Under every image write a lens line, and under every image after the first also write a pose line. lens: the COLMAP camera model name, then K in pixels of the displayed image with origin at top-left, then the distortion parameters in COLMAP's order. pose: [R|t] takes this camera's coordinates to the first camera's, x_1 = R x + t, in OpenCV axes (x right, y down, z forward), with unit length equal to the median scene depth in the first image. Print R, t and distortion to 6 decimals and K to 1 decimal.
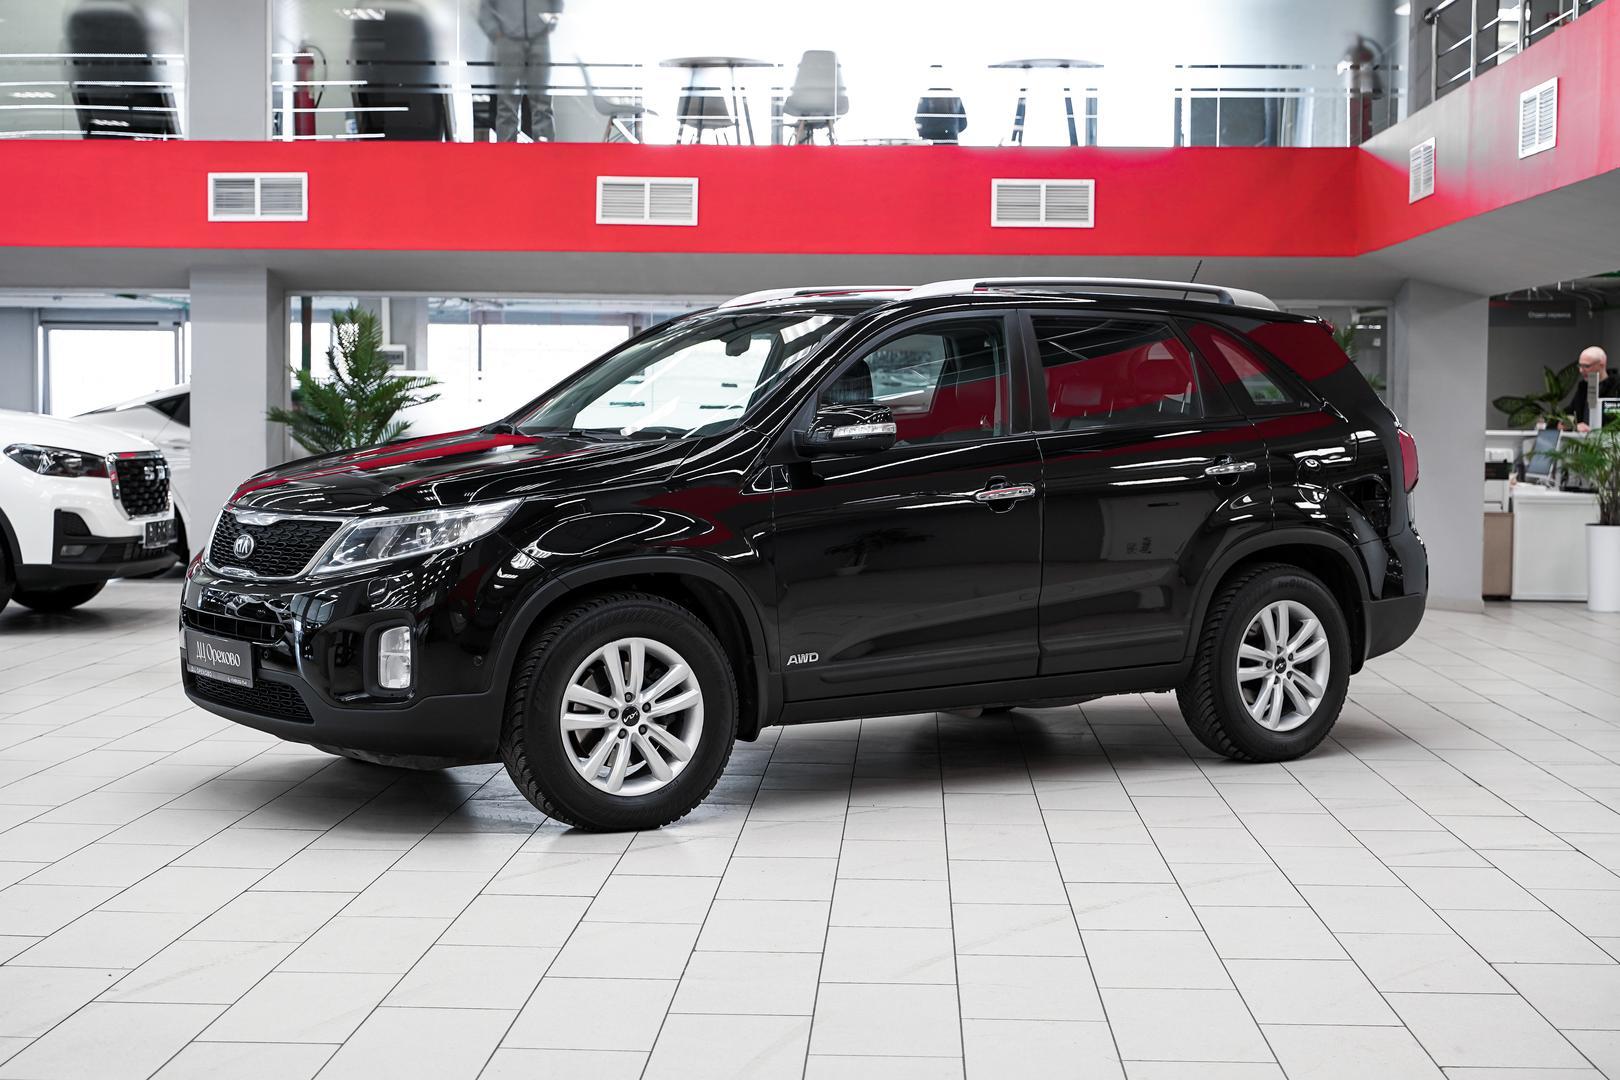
lens RADIAL K [[2526.6, 0, 810.0], [0, 2526.6, 540.0], [0, 0, 1]] dist [0.001467, -0.005347]
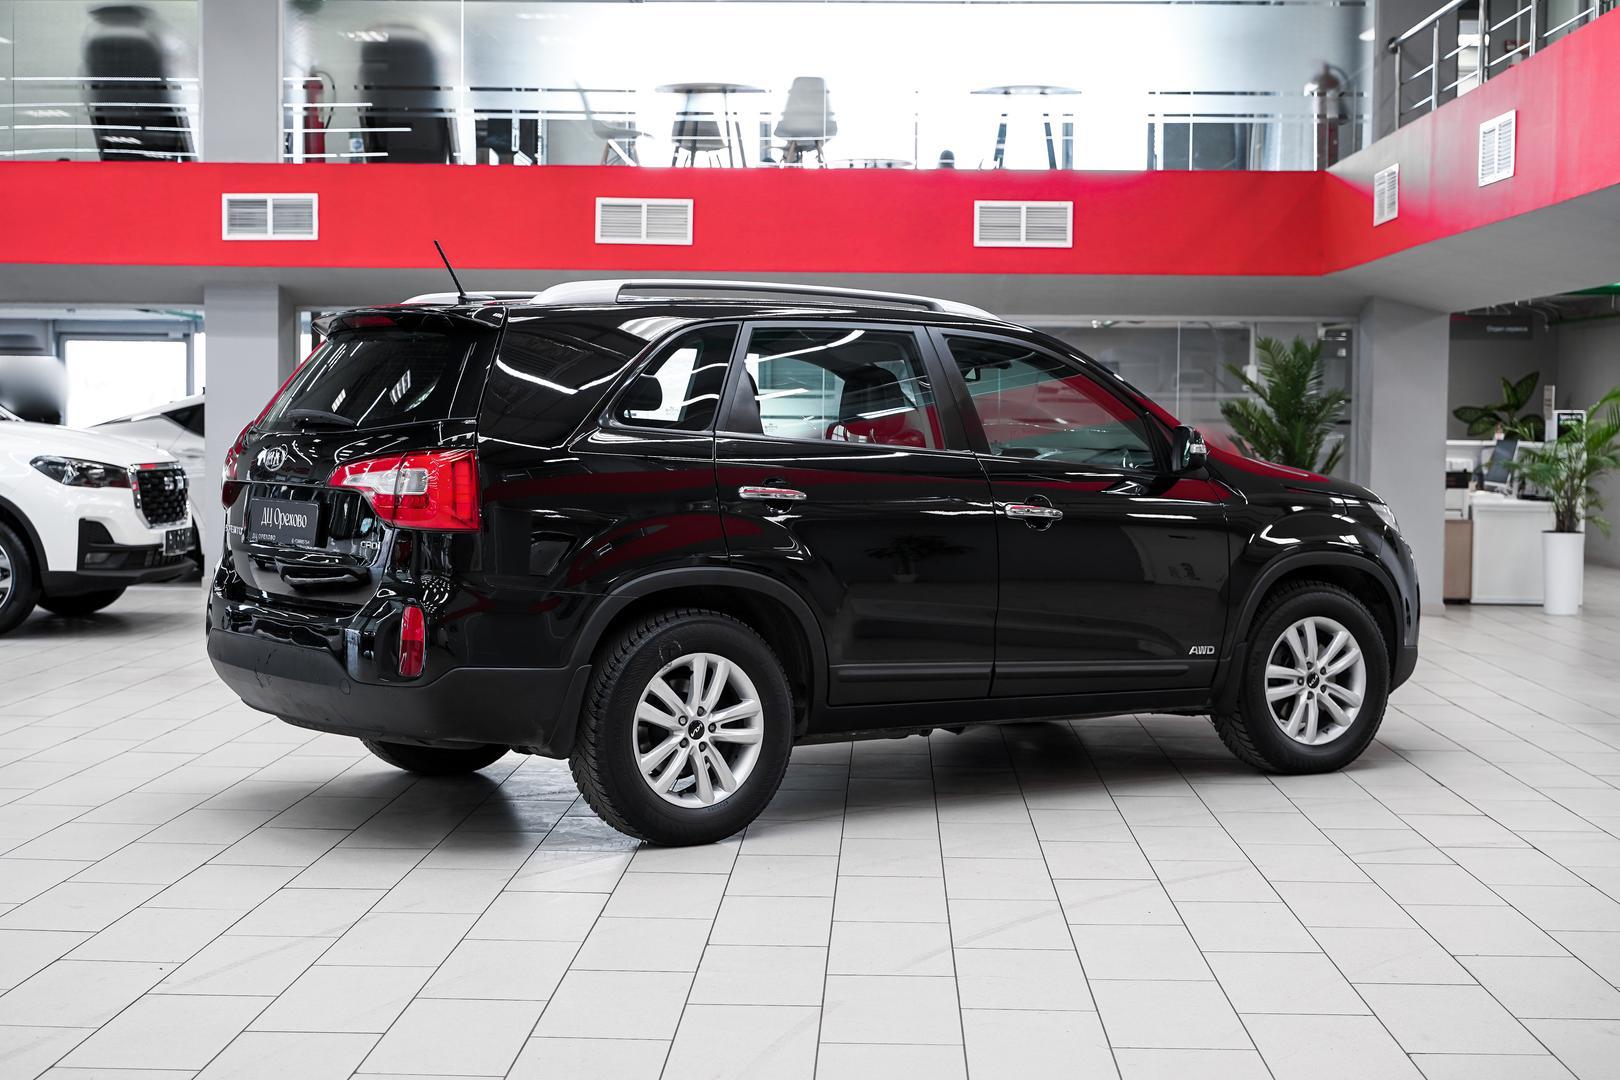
lens RADIAL K [[2448.1, 0, 810.0], [0, 2448.1, 540.0], [0, 0, 1]] dist [0.022157, -0.099639]
pose [[0.999969, 0.000499, 0.007872, -0.003913], [-0.000502, 1.000000, 0.000375, -0.003052], [-0.007872, -0.000379, 0.999969, -0.012026]]
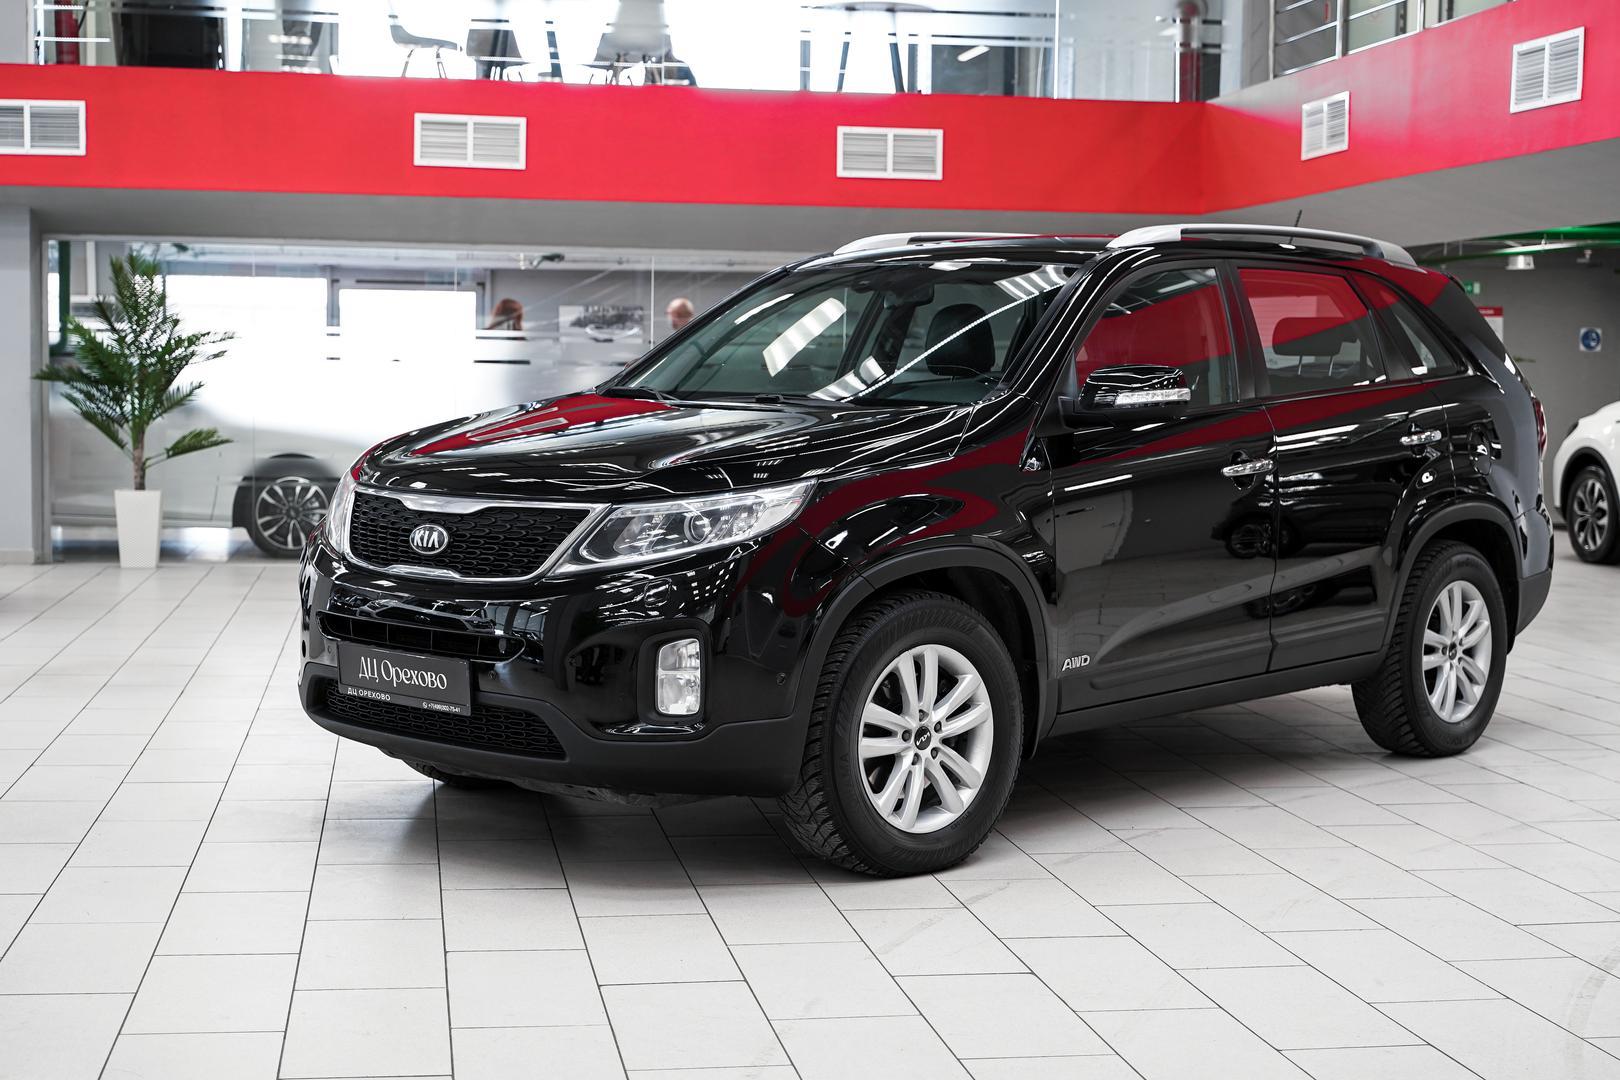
lens RADIAL K [[2448.1, 0, 810.0], [0, 2448.1, 540.0], [0, 0, 1]] dist [0.022157, -0.099639]
pose [[0.979101, -0.010766, 0.203089, -0.126574], [0.006916, 0.999783, 0.019657, -0.005719], [-0.203257, -0.017842, 0.978963, 0.098526]]
